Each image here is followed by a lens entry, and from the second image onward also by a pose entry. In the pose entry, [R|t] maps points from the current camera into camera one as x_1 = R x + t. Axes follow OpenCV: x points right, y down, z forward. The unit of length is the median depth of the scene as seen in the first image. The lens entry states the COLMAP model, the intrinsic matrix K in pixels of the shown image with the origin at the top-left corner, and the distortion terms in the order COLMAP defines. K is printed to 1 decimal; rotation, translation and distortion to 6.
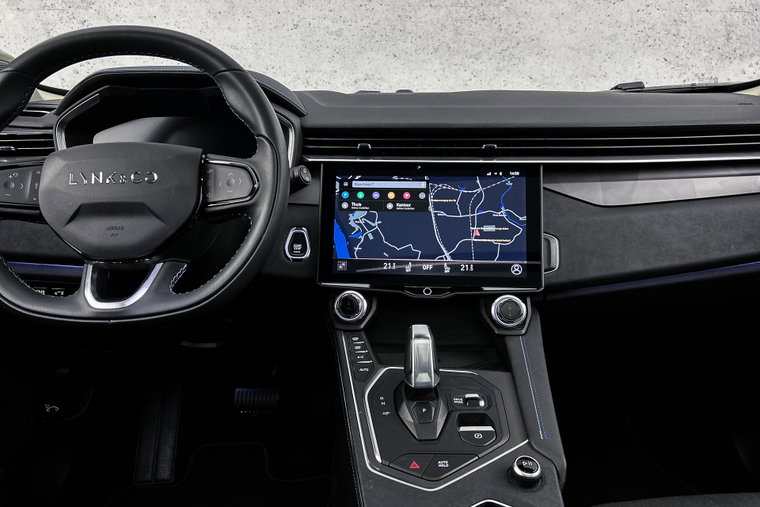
lens RADIAL K [[571.4, 0, 378.8], [0, 571.4, 253.2], [0, 0, 1]] dist [0.049449, -0.055824]
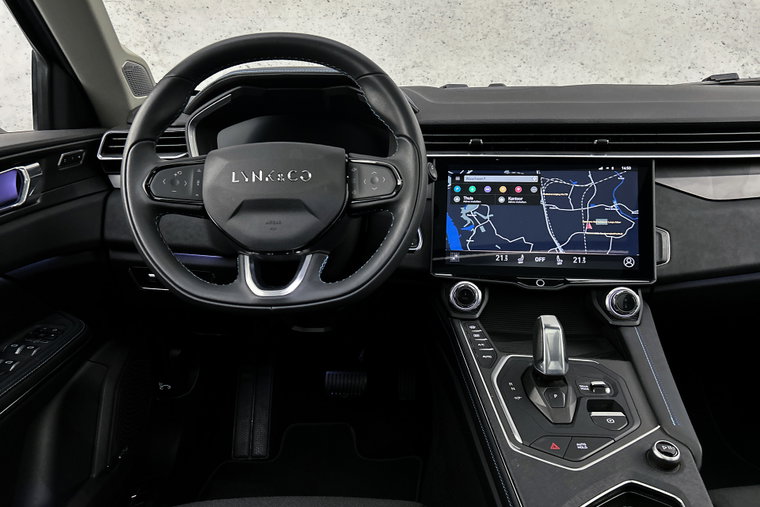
lens RADIAL K [[571.4, 0, 377.0], [0, 571.4, 254.7], [0, 0, 1]] dist [0.049449, -0.055824]
pose [[0.998501, 0.007684, -0.054192, -0.149272], [-0.006277, 0.999640, 0.026094, -0.008868], [0.054373, -0.025715, 0.998189, -0.052083]]
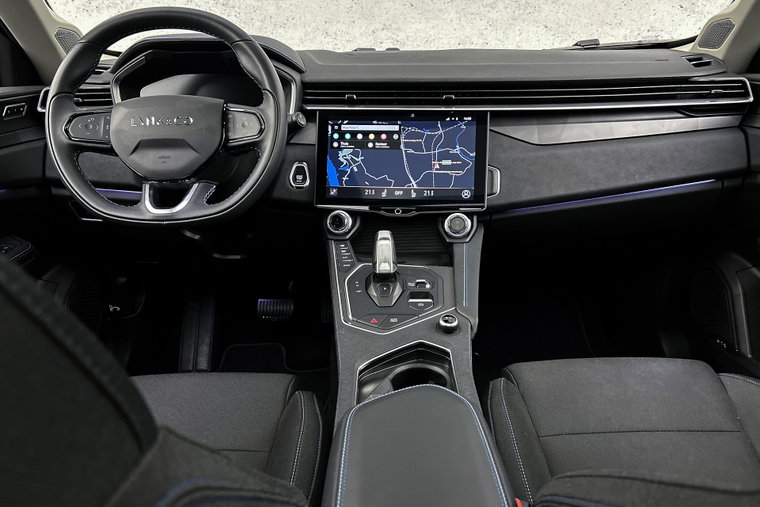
lens RADIAL K [[571.4, 0, 387.9], [0, 571.4, 263.6], [0, 0, 1]] dist [0.049449, -0.055824]
pose [[0.999473, 0.004749, -0.032122, 0.101476], [-0.001554, 0.995109, 0.098771, 0.055718], [0.032434, -0.098669, 0.994592, -0.305801]]
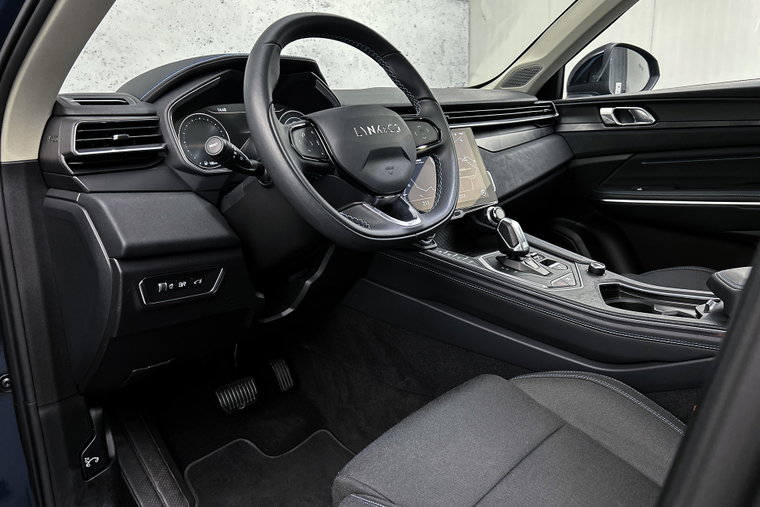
lens RADIAL K [[571.4, 0, 381.4], [0, 571.4, 257.6], [0, 0, 1]] dist [0.049449, -0.055824]
pose [[0.694344, -0.202495, 0.690567, -1.025412], [0.247791, 0.968190, 0.034756, 0.074798], [-0.675638, 0.146984, 0.722433, 0.088257]]
